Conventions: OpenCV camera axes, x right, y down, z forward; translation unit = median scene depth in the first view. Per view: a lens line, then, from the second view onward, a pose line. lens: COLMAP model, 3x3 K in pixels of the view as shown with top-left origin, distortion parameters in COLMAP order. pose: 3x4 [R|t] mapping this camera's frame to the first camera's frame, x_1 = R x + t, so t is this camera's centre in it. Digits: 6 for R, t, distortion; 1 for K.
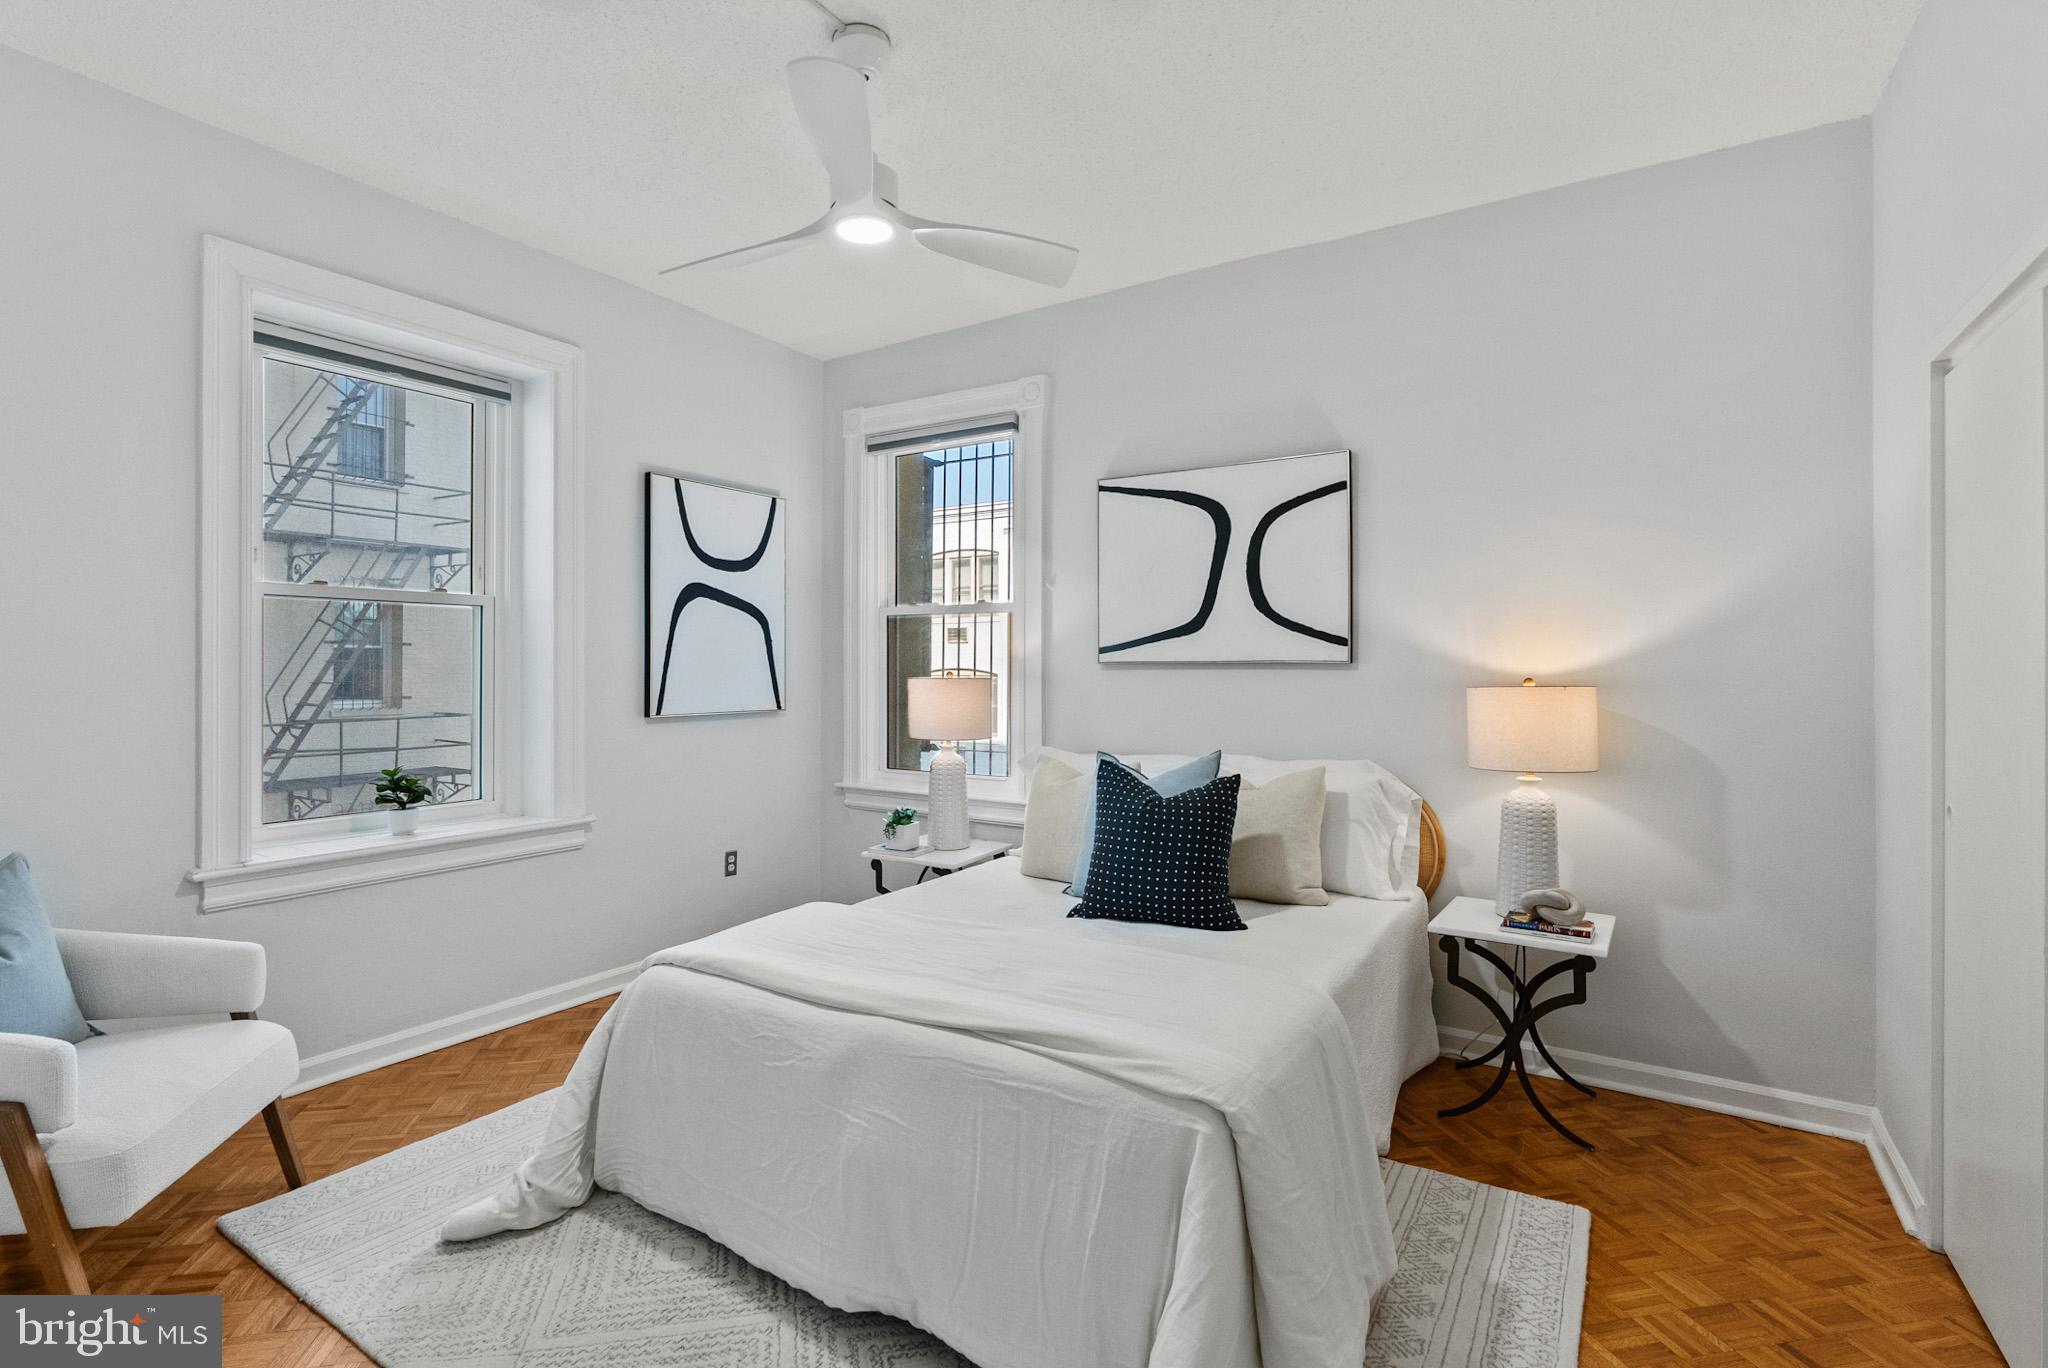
lens RADIAL K [[964.3, 0, 1024.1], [0, 964.3, 667.9], [0, 0, 1]] dist [-0.007580, 0.003459]
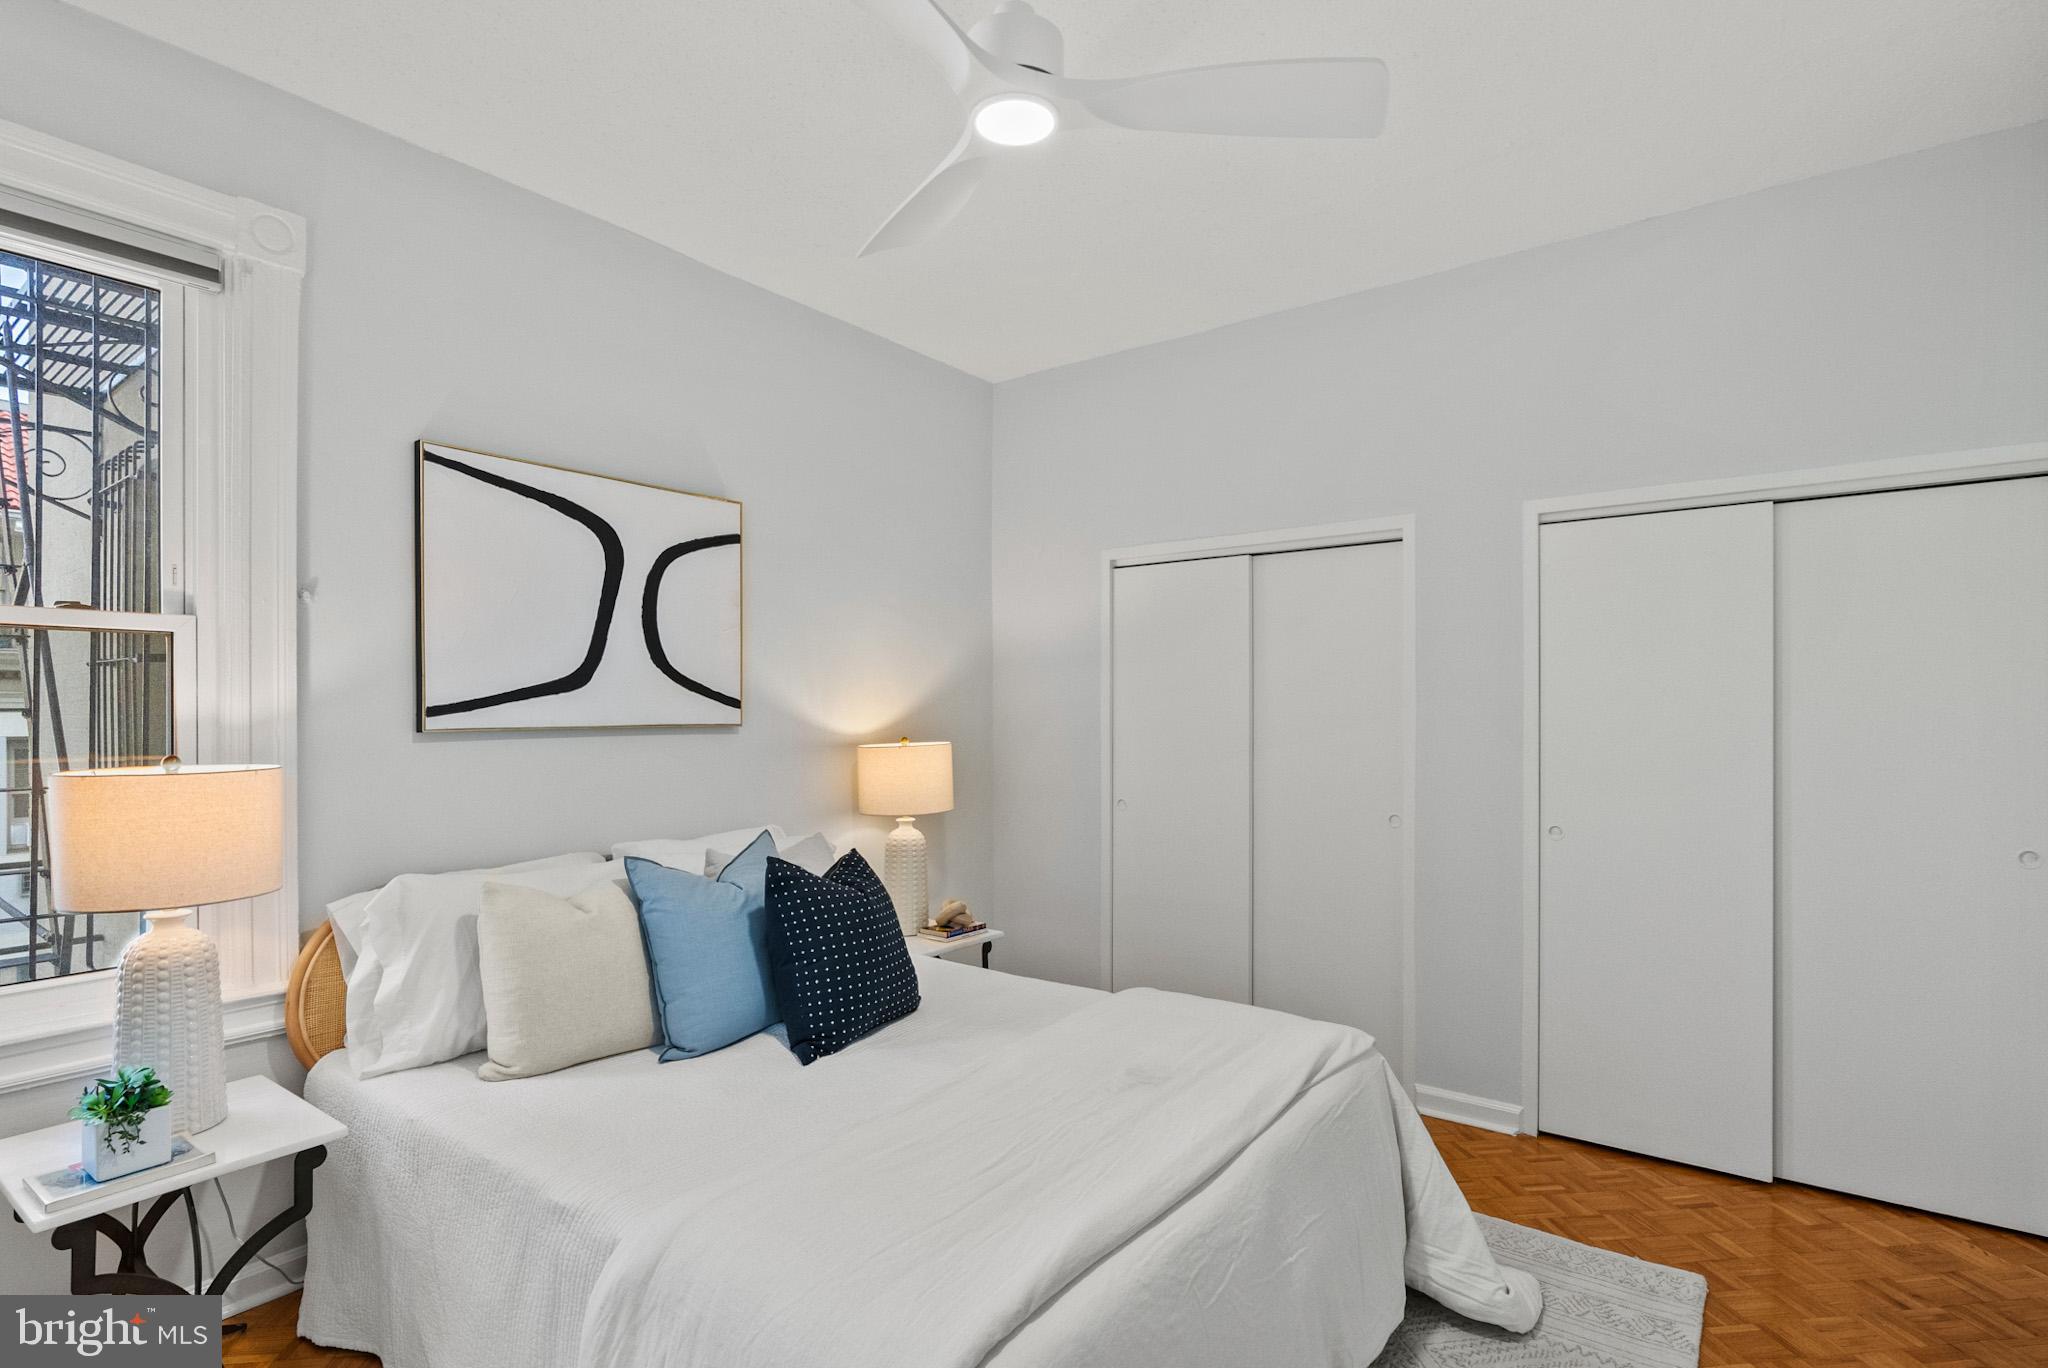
lens RADIAL K [[964.3, 0, 1023.7], [0, 964.3, 717.4], [0, 0, 1]] dist [-0.007580, 0.003459]
pose [[0.102515, -0.010716, 0.994674, -0.557602], [0.000446, 0.999942, 0.010727, -0.022668], [-0.994731, -0.000656, 0.102514, 0.592275]]
